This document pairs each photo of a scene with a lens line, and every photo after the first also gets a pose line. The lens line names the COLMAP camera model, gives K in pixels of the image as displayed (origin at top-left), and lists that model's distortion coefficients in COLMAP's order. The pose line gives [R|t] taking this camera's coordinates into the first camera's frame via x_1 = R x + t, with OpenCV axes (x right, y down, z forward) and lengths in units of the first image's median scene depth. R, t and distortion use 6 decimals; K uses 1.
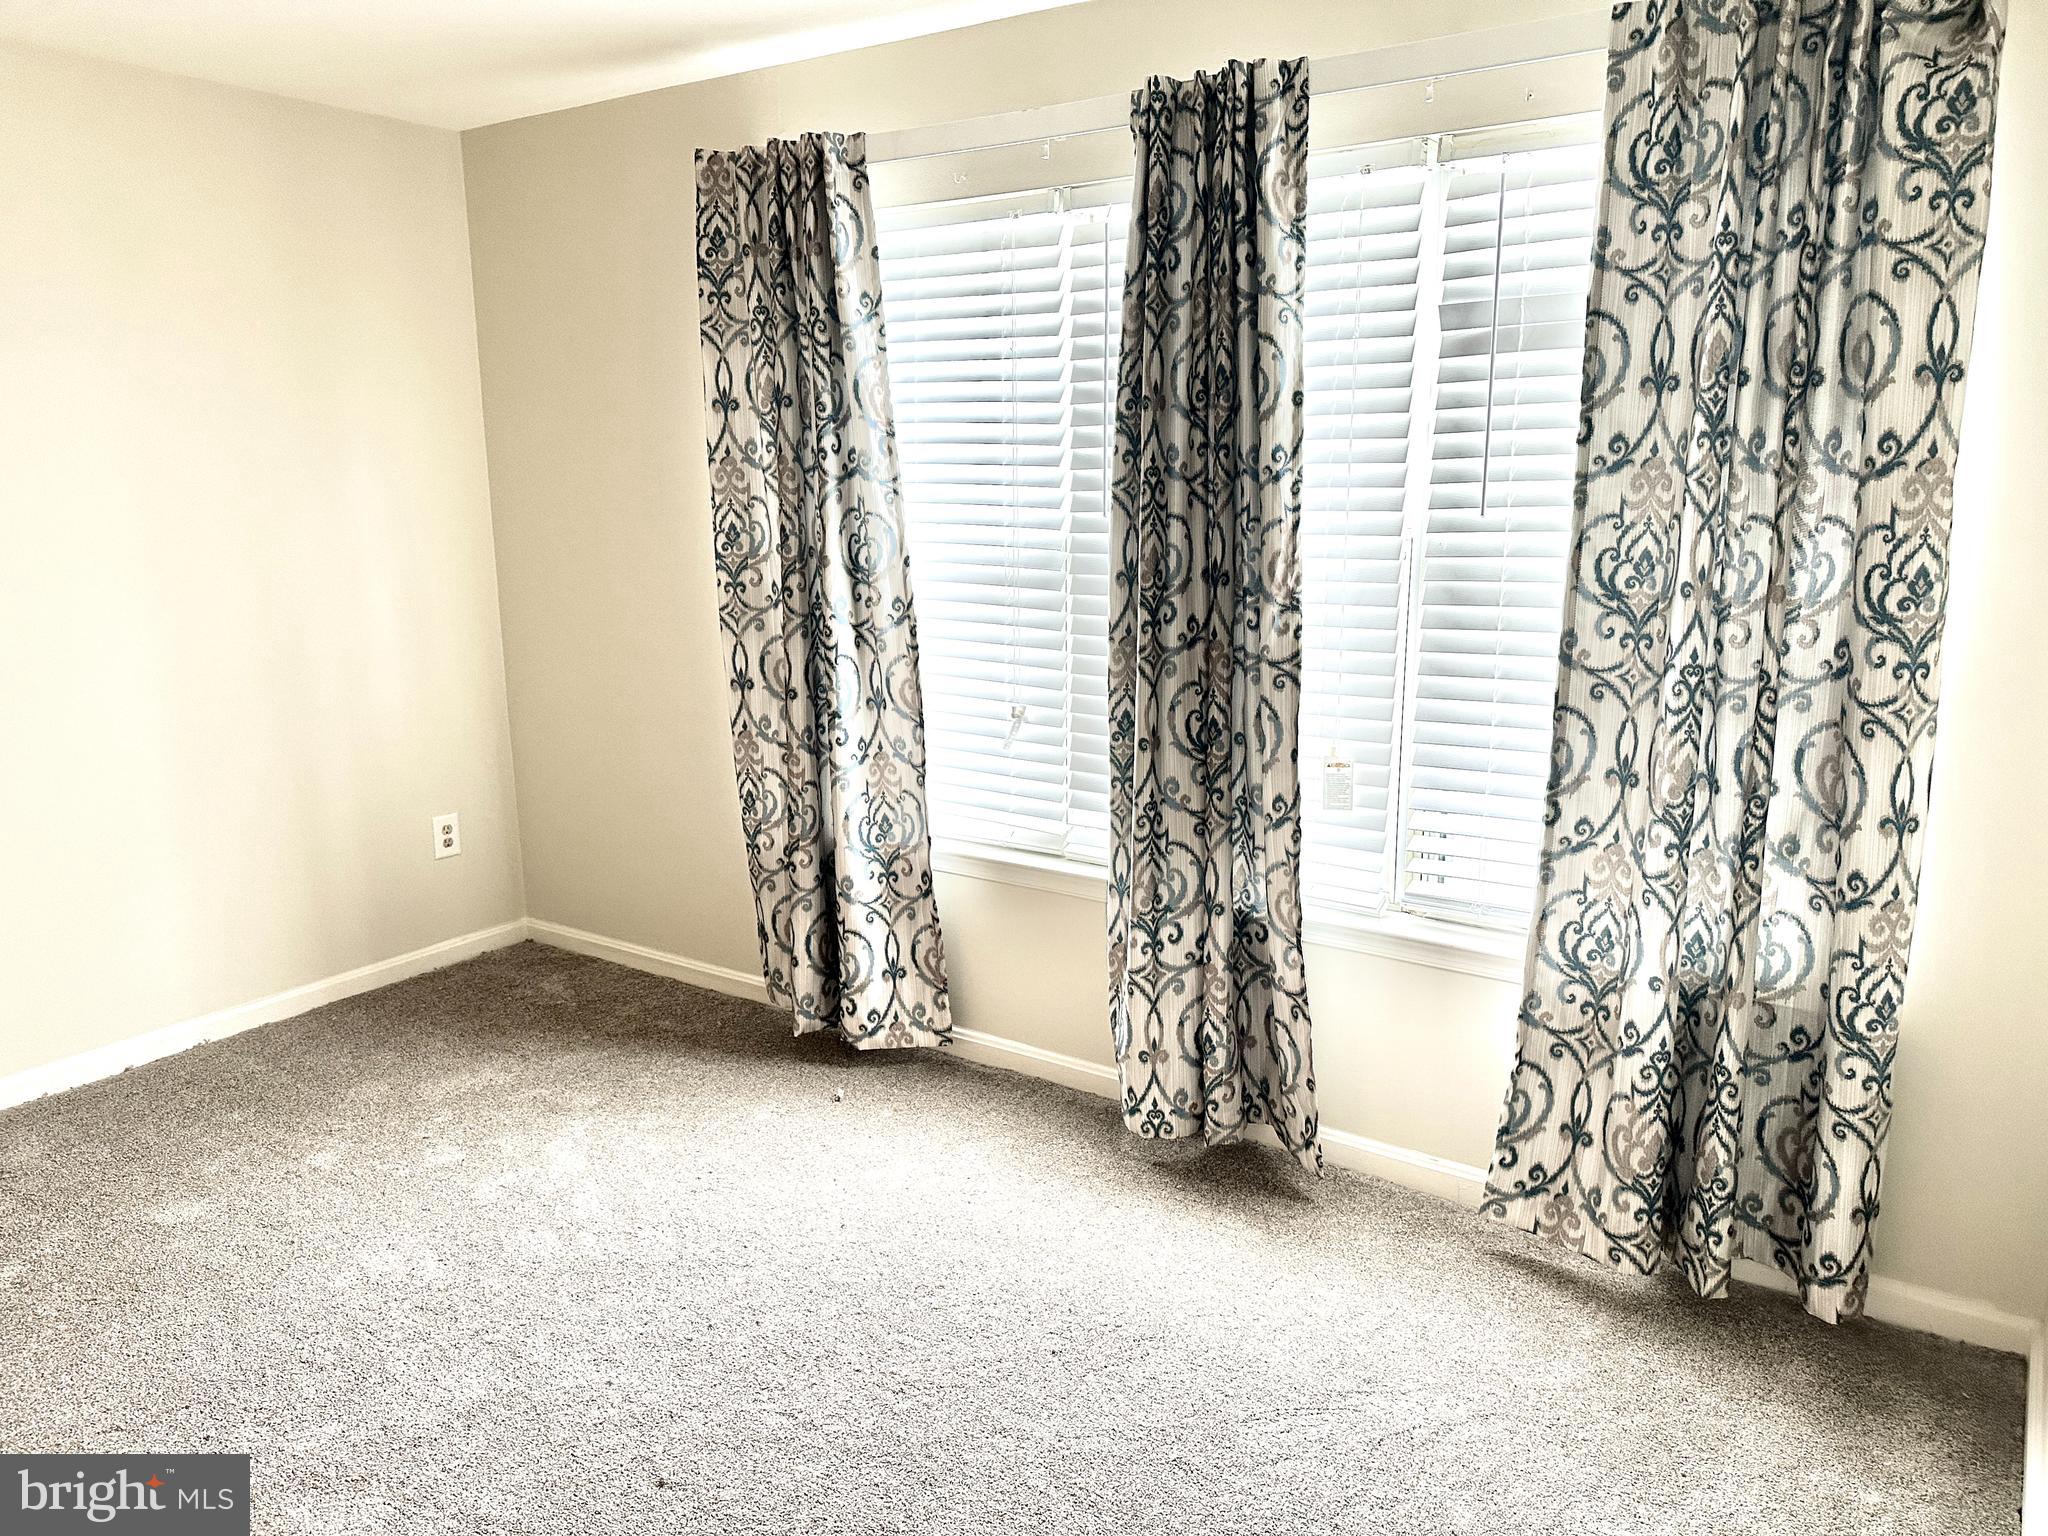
lens RADIAL K [[1443.7, 0, 1032.8], [0, 1443.7, 762.5], [0, 0, 1]] dist [0.103201, -0.122983]
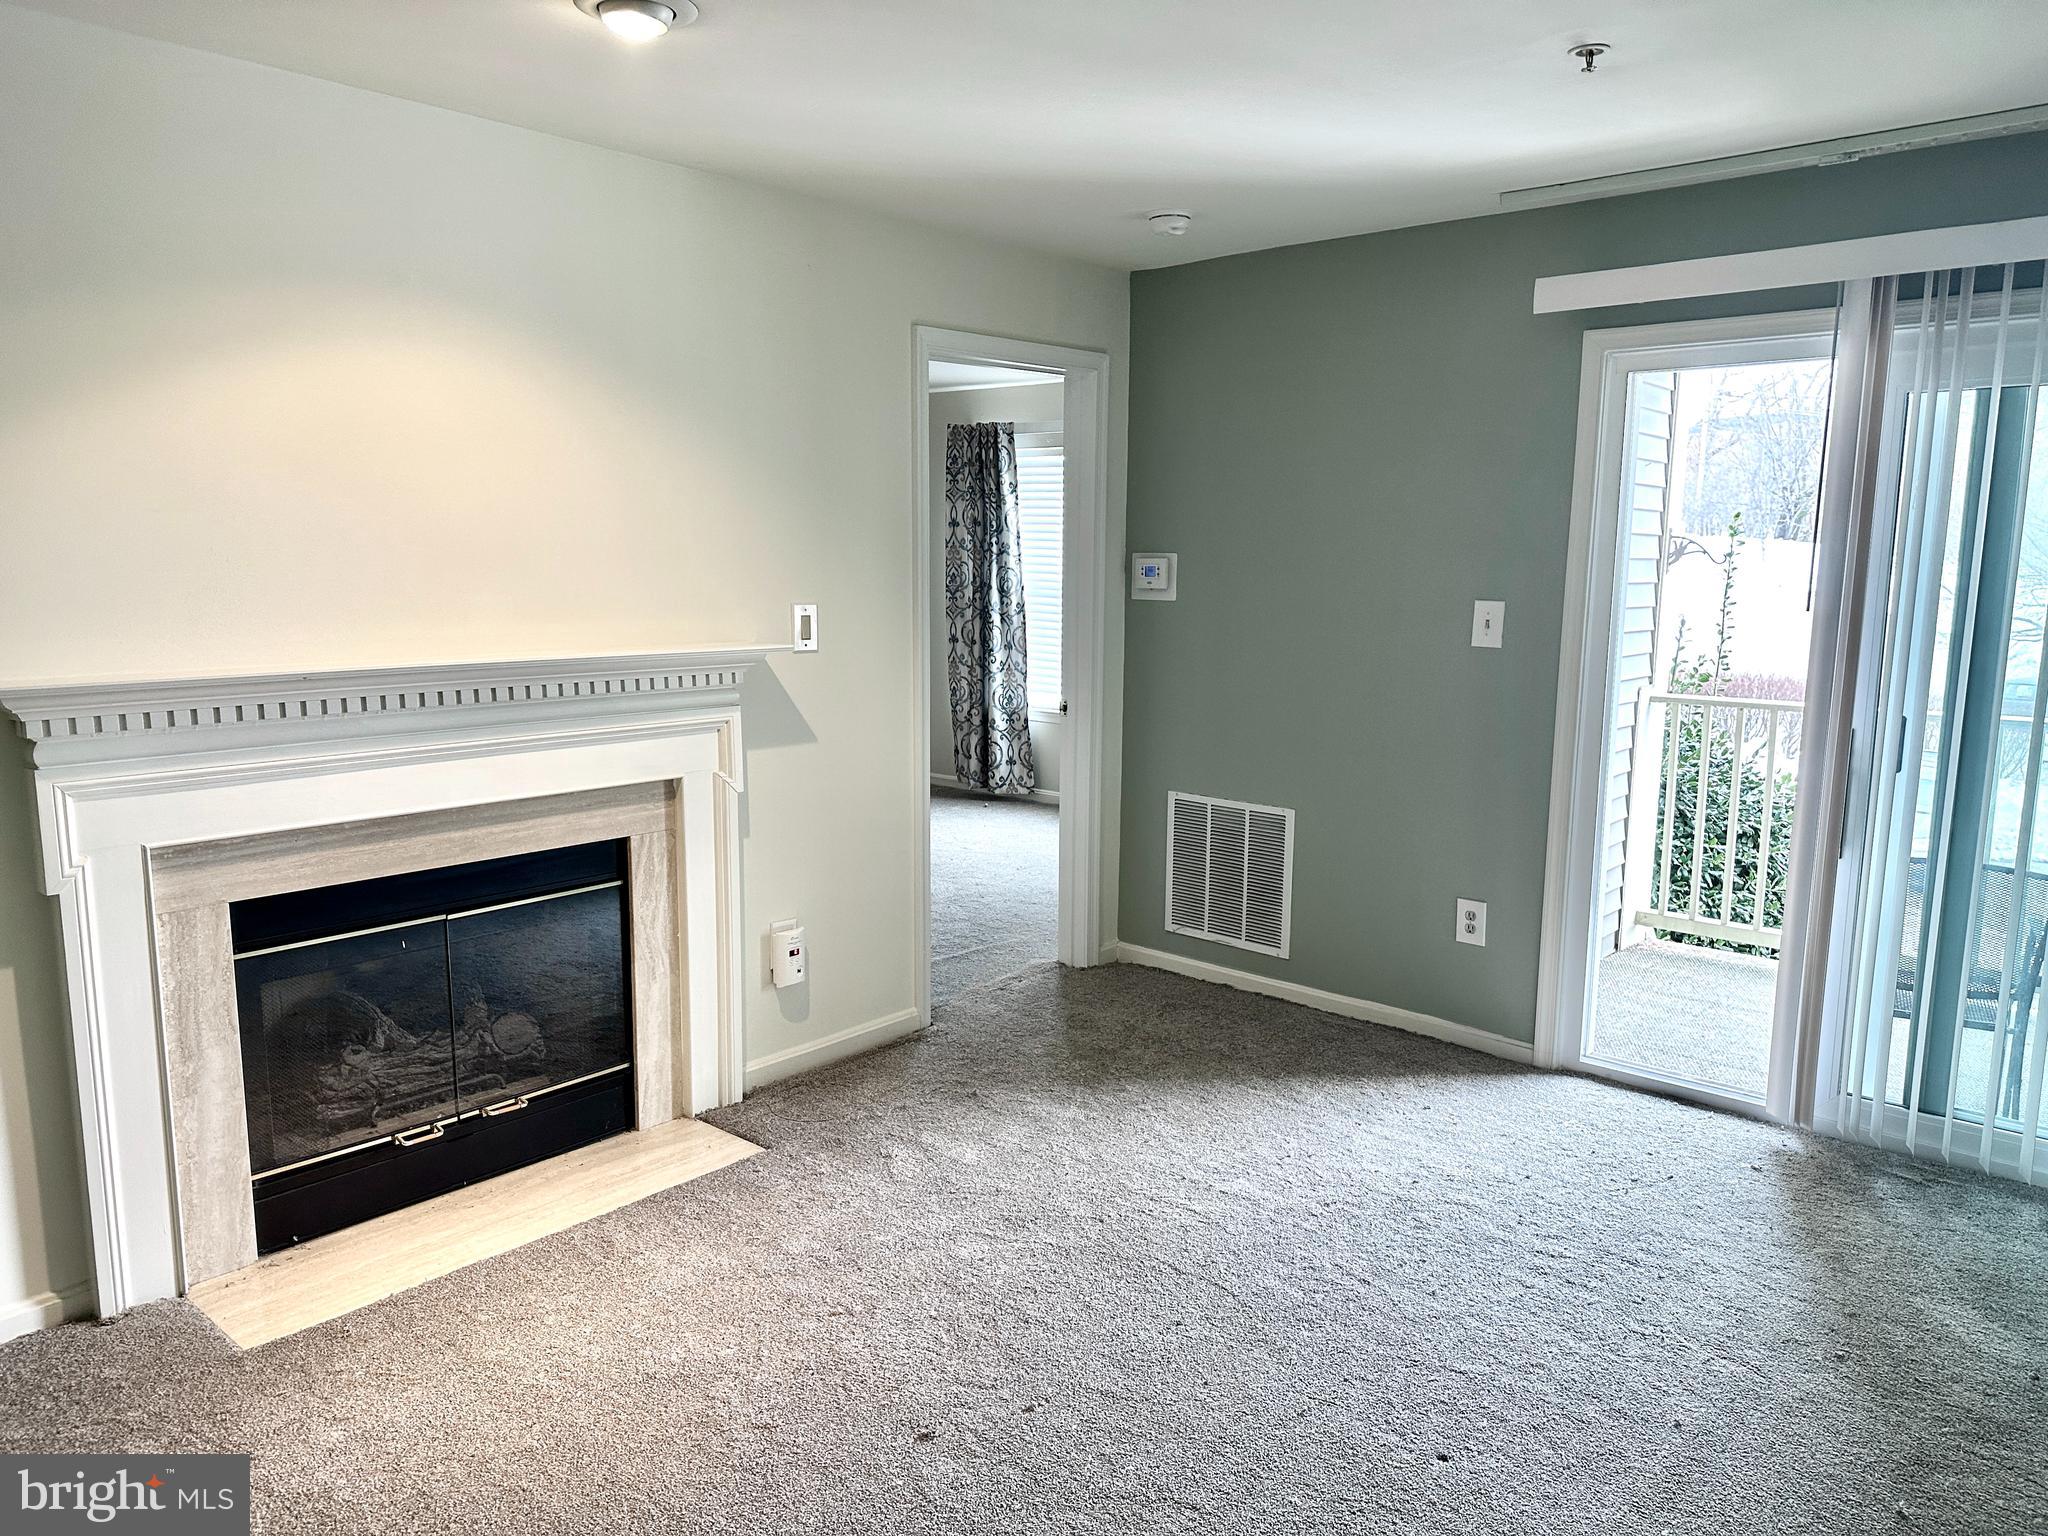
lens RADIAL K [[1443.7, 0, 1023.9], [0, 1443.7, 775.9], [0, 0, 1]] dist [0.103201, -0.122983]
pose [[0.991516, 0.040665, -0.123457, 0.223694], [-0.047189, 0.997614, -0.050389, 0.293509], [0.121114, 0.055787, 0.991070, -1.374858]]
